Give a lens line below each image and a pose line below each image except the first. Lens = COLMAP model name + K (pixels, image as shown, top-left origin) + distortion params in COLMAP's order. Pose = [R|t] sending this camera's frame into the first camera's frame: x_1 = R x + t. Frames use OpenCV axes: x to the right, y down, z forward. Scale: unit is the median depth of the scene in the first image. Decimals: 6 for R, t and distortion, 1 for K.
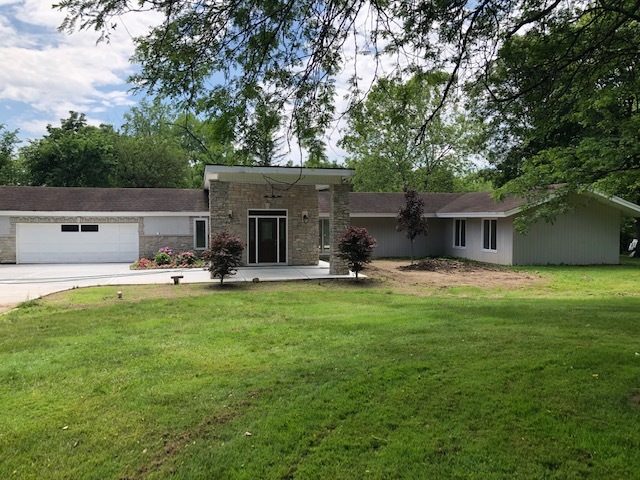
lens RADIAL K [[522.8, 0, 320.5], [0, 522.8, 239.0], [0, 0, 1]] dist [-0.007163, 0.000799]
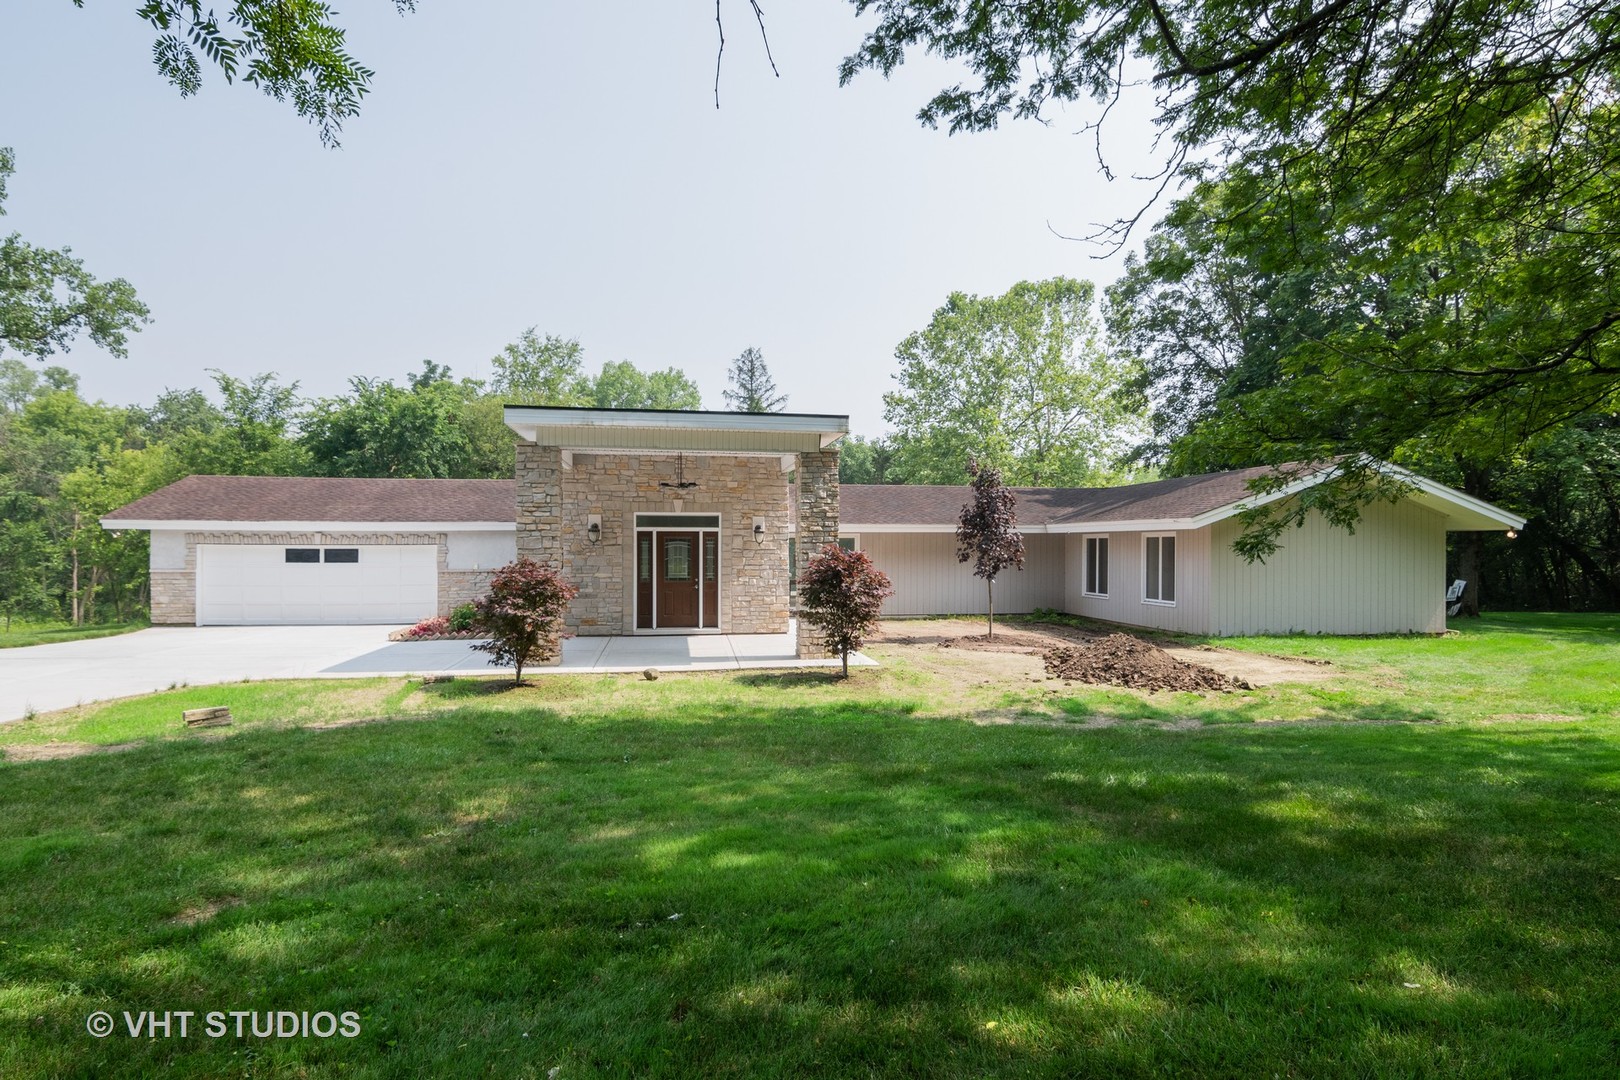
lens RADIAL K [[882.0, 0, 807.8], [0, 882.0, 545.2], [0, 0, 1]] dist [0.002865, -0.000187]
pose [[0.998102, -0.000999, -0.061570, 0.052166], [-0.001413, 0.999234, -0.039120, 0.002026], [0.061562, 0.039133, 0.997336, 0.172923]]
